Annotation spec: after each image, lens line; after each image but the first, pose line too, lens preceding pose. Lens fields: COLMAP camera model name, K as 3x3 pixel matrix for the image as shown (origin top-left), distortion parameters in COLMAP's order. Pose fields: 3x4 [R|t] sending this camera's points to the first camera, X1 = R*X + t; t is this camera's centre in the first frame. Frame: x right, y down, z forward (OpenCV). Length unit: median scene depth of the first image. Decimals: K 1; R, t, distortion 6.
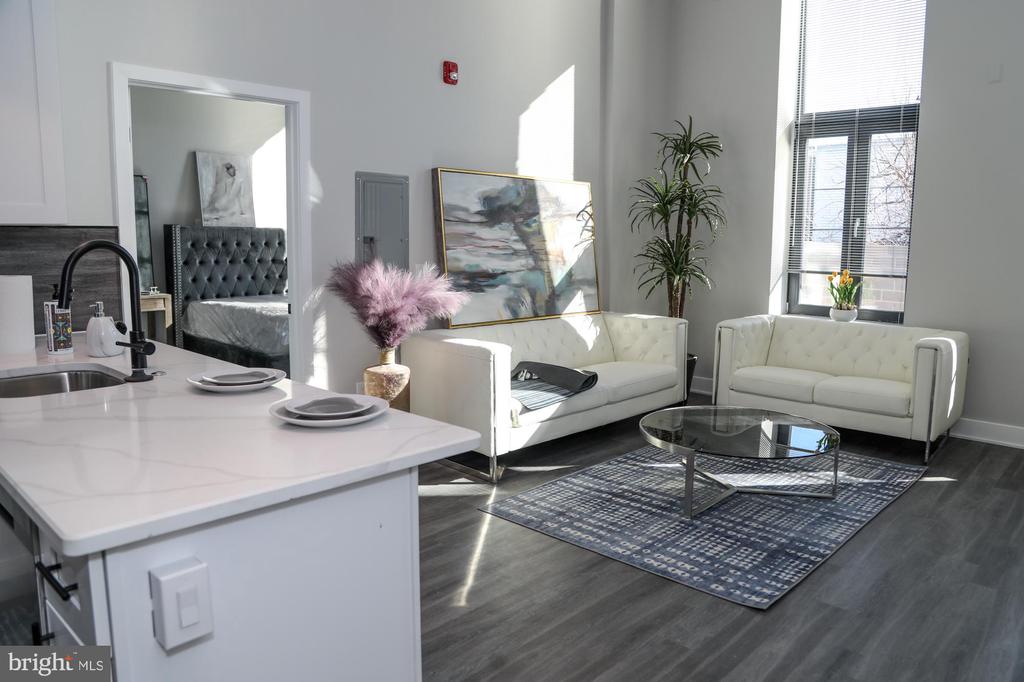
lens RADIAL K [[726.1, 0, 520.8], [0, 726.1, 331.1], [0, 0, 1]] dist [-0.114697, 0.068568]
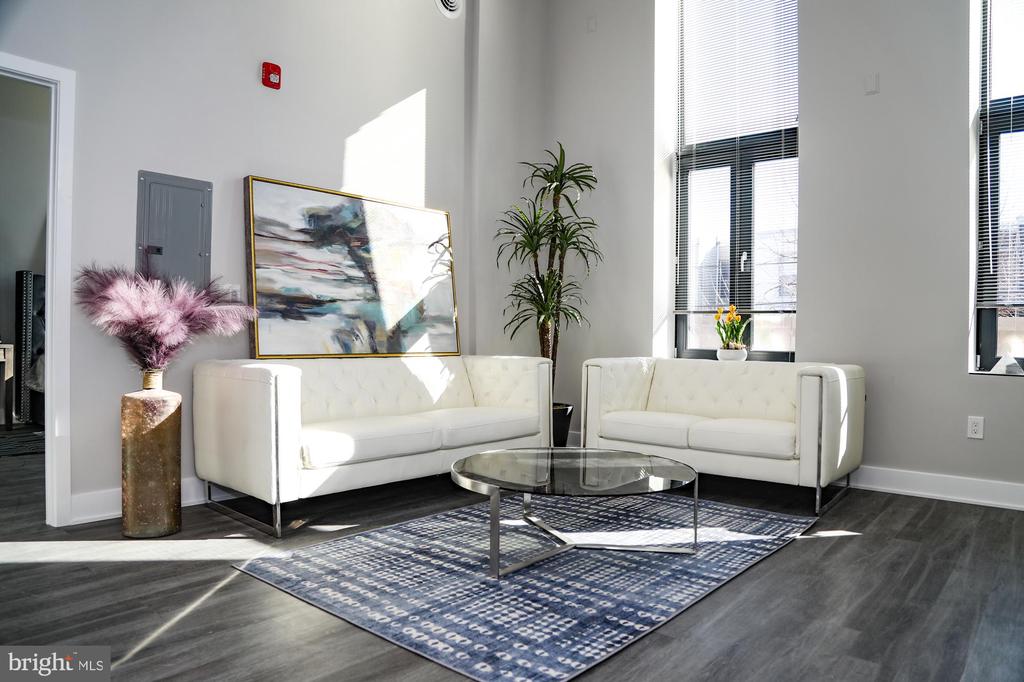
lens RADIAL K [[697.1, 0, 513.1], [0, 697.1, 340.5], [0, 0, 1]] dist [-0.118312, 0.065140]
pose [[0.998893, 0.001257, 0.047026, 0.155837], [0.004371, 0.992838, -0.119385, 0.068831], [-0.046839, 0.119459, 0.991734, 0.168333]]
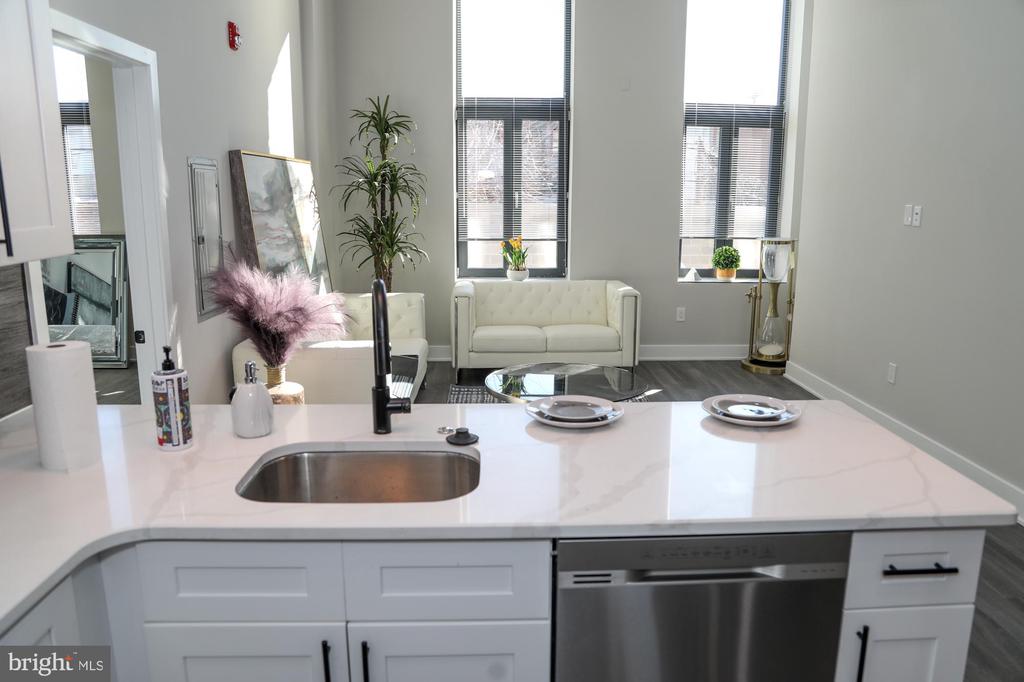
lens RADIAL K [[738.2, 0, 512.0], [0, 738.2, 341.0], [0, 0, 1]] dist [-0.105369, 0.076098]
pose [[0.709228, -0.150742, 0.688674, -0.473430], [0.098081, 0.988470, 0.115355, -0.064291], [-0.698123, -0.014267, 0.715836, 0.143177]]
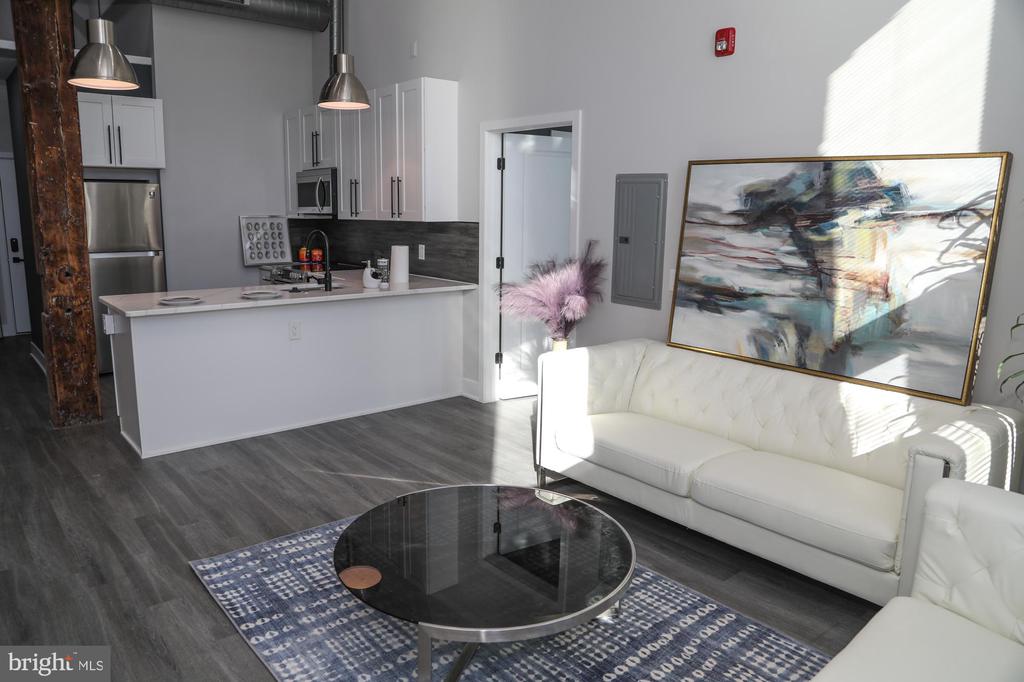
lens RADIAL K [[697.1, 0, 513.1], [0, 697.1, 340.5], [0, 0, 1]] dist [-0.118312, 0.065140]
pose [[-0.099599, 0.173455, -0.979793, 0.696041], [-0.146161, 0.971457, 0.186837, -0.129756], [0.984234, 0.161816, -0.071403, 0.818739]]
